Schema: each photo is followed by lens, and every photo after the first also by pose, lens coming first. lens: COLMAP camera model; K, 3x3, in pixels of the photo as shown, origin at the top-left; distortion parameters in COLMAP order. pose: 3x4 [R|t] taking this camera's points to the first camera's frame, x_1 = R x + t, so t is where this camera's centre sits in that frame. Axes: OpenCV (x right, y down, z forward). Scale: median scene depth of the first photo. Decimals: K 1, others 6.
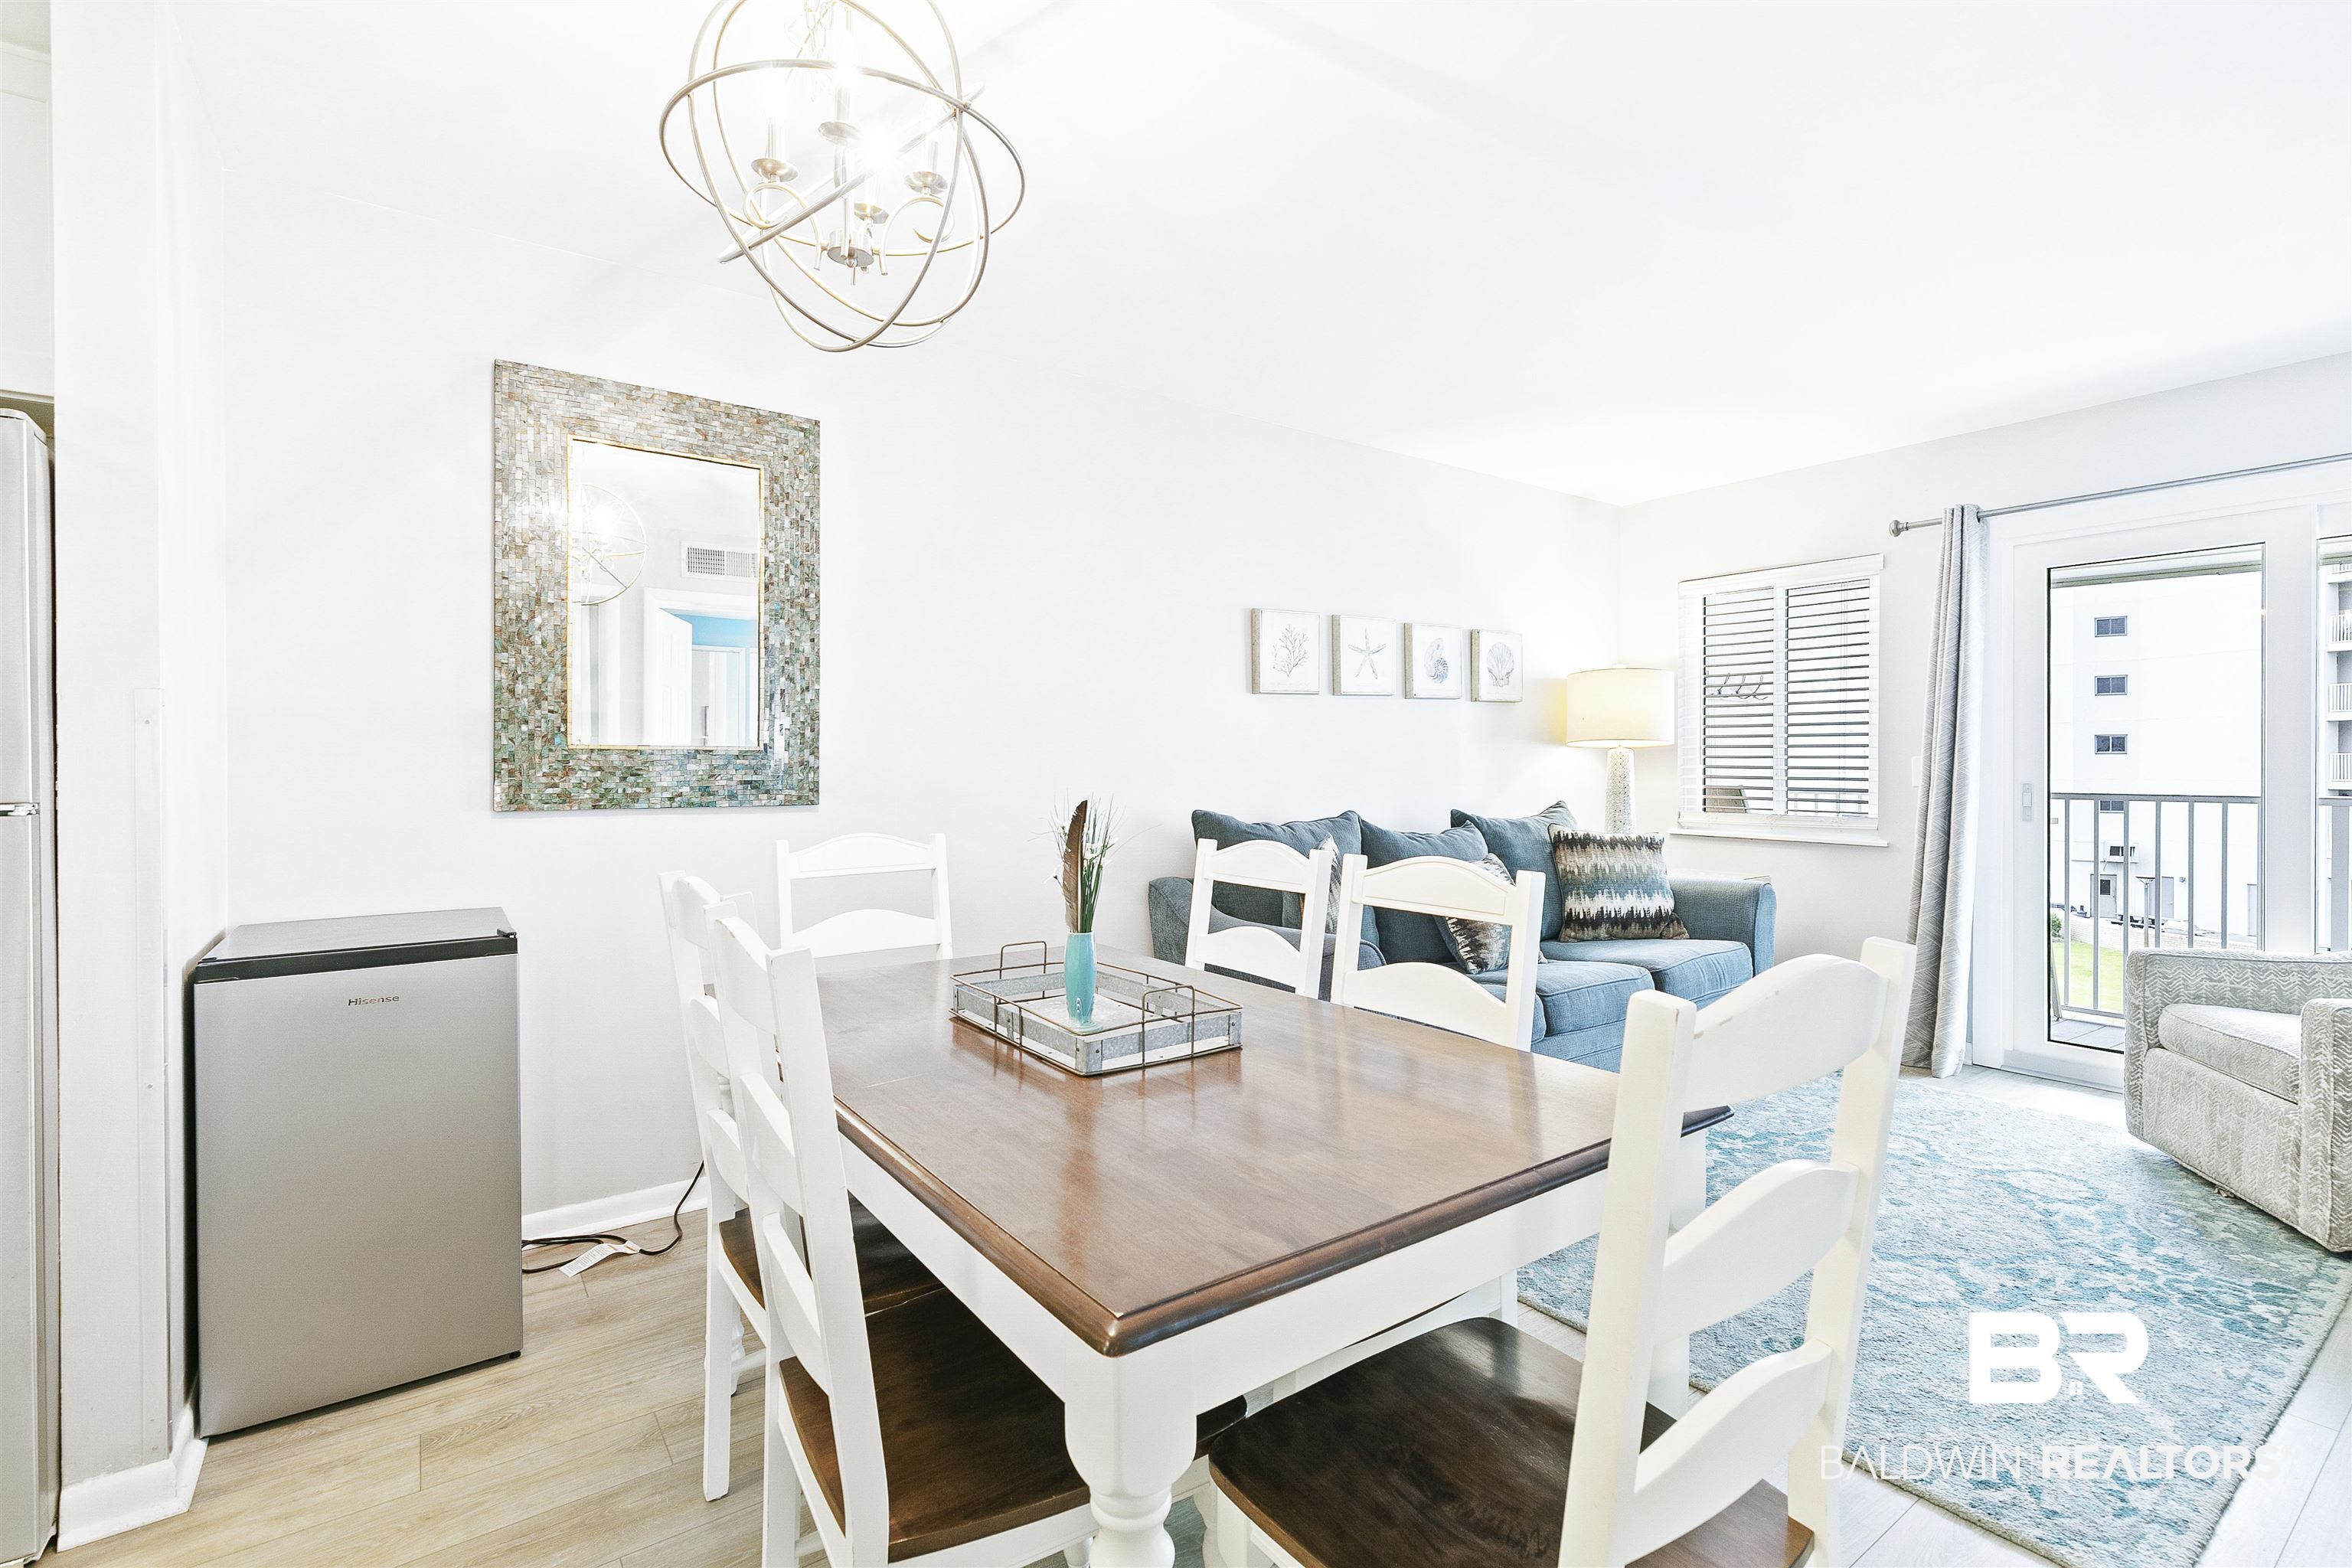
lens RADIAL K [[1074.9, 0, 1168.6], [0, 1074.9, 767.8], [0, 0, 1]] dist [0.003717, -0.002190]
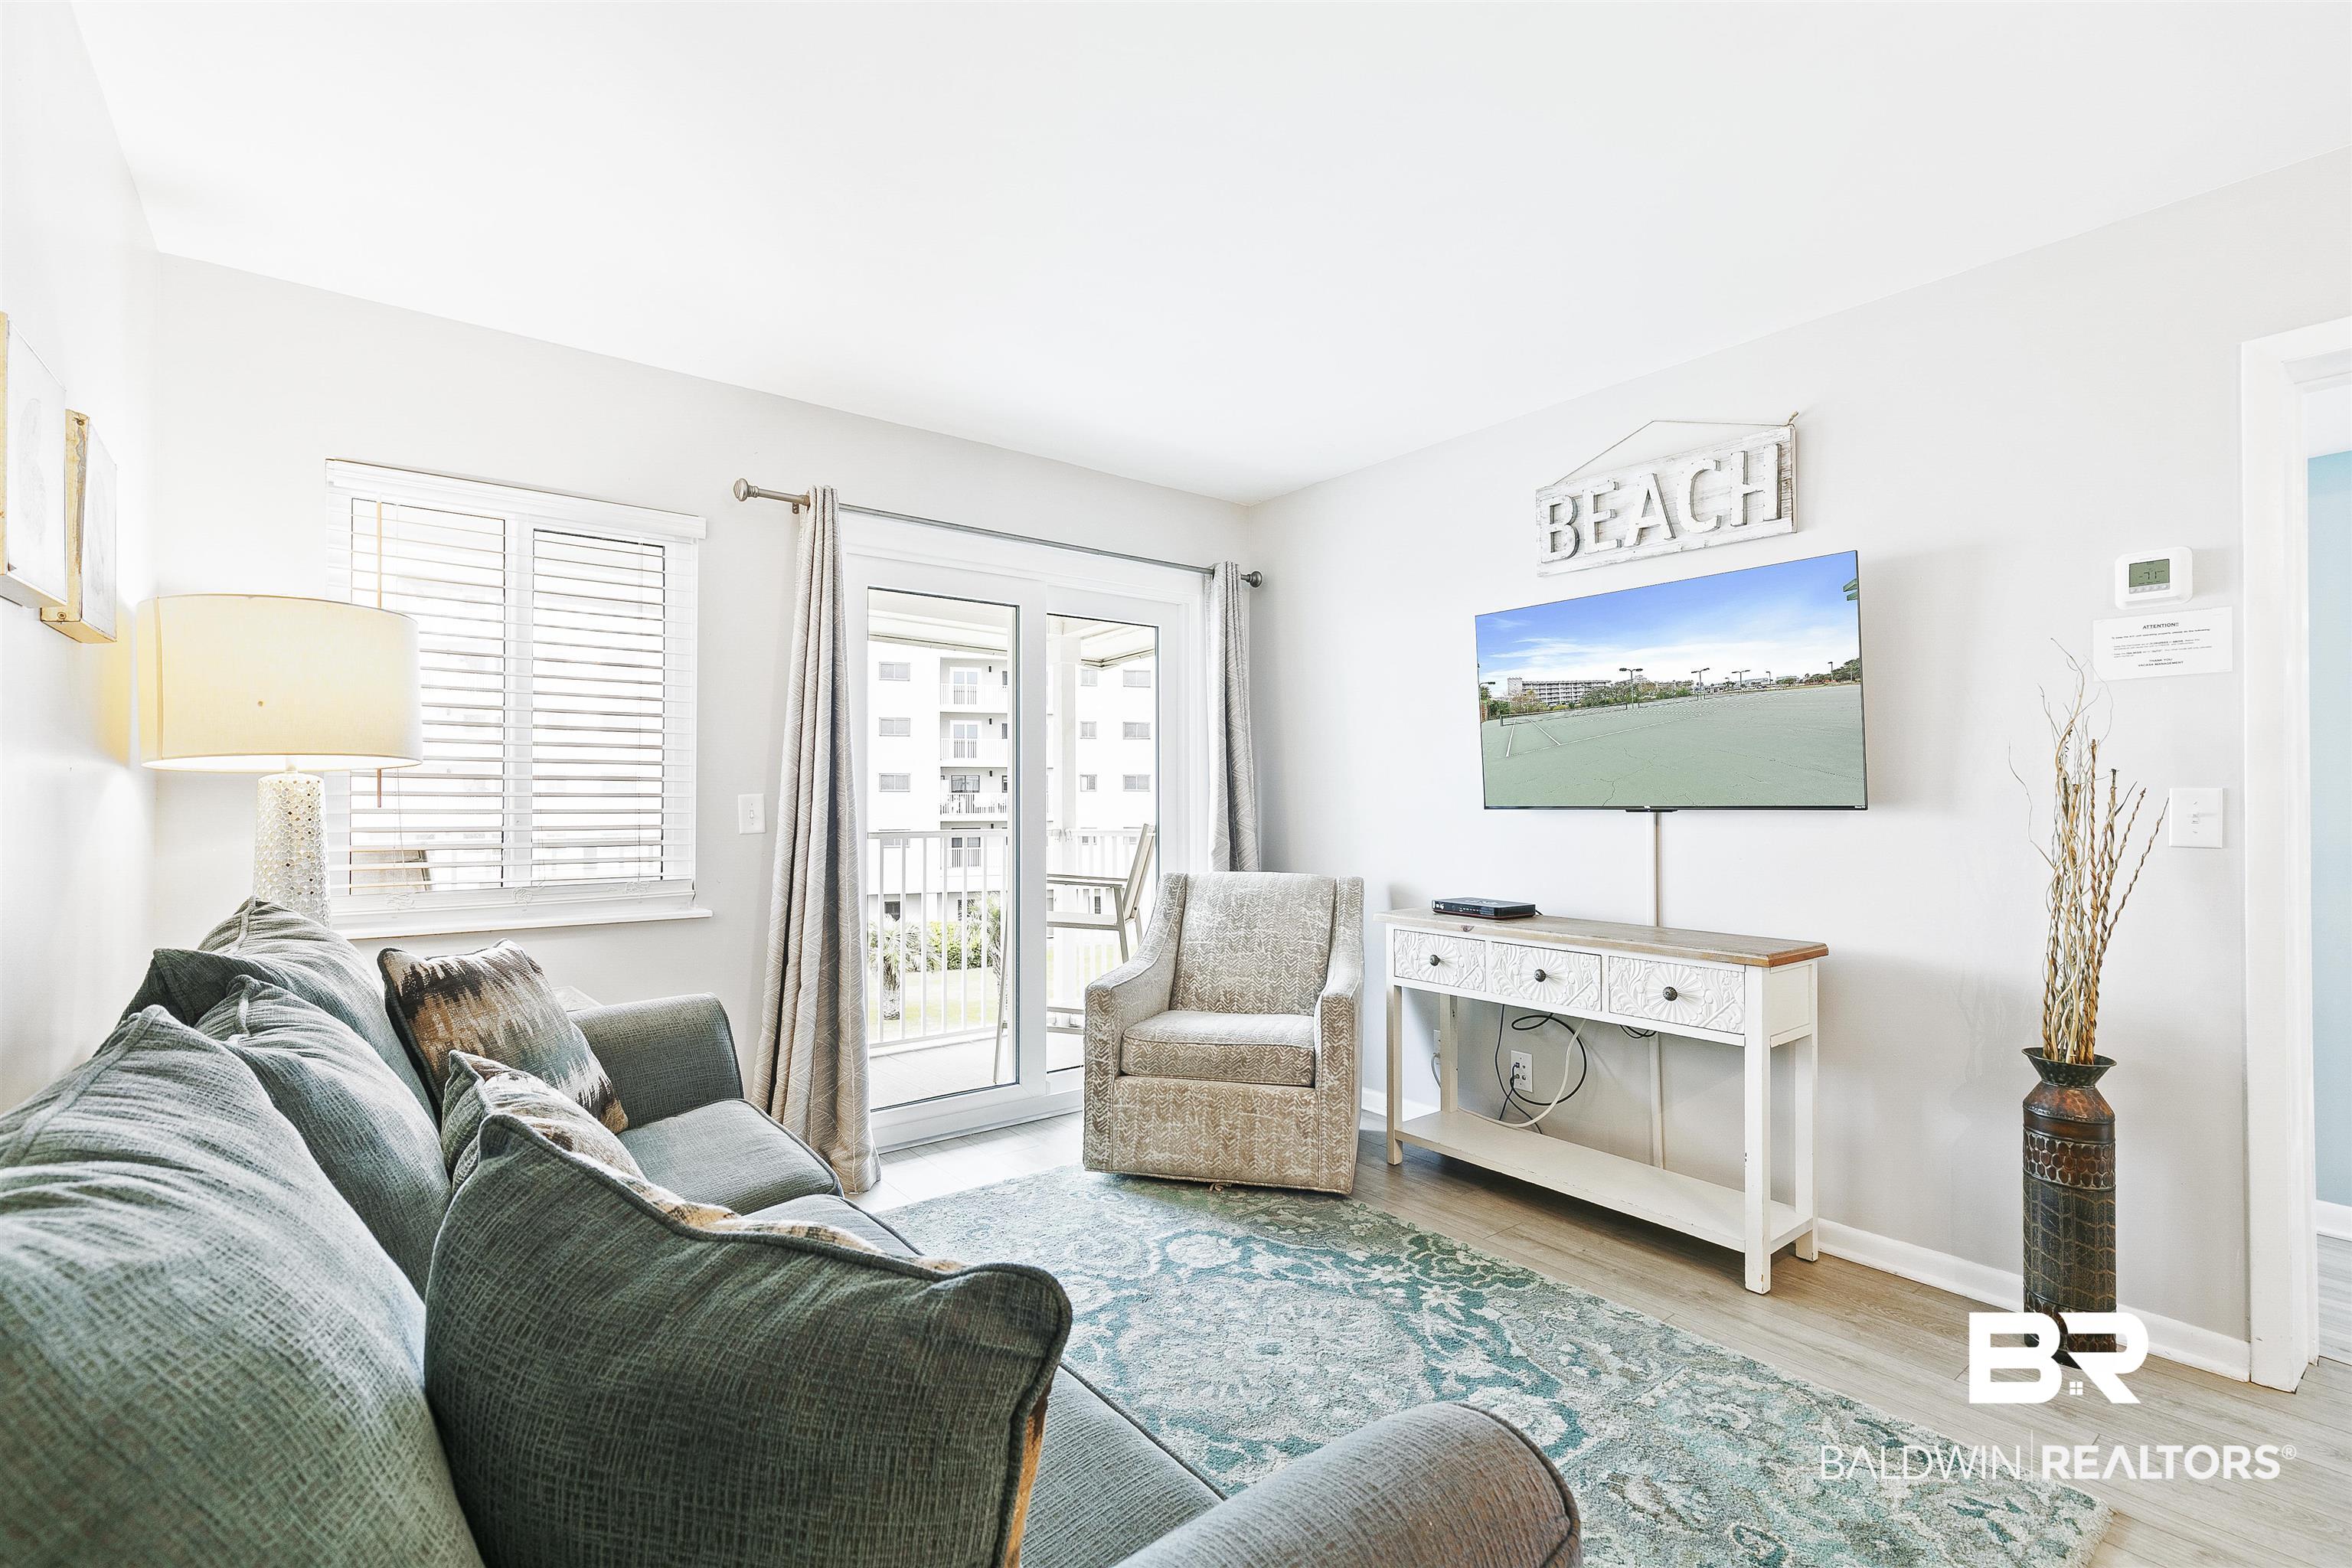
lens RADIAL K [[1074.9, 0, 1170.2], [0, 1074.9, 787.5], [0, 0, 1]] dist [0.003717, -0.002190]
pose [[-0.035478, 0.007385, 0.999343, -0.128350], [0.015028, 0.999864, -0.006855, -0.008215], [-0.999257, 0.014775, -0.035584, 1.176818]]
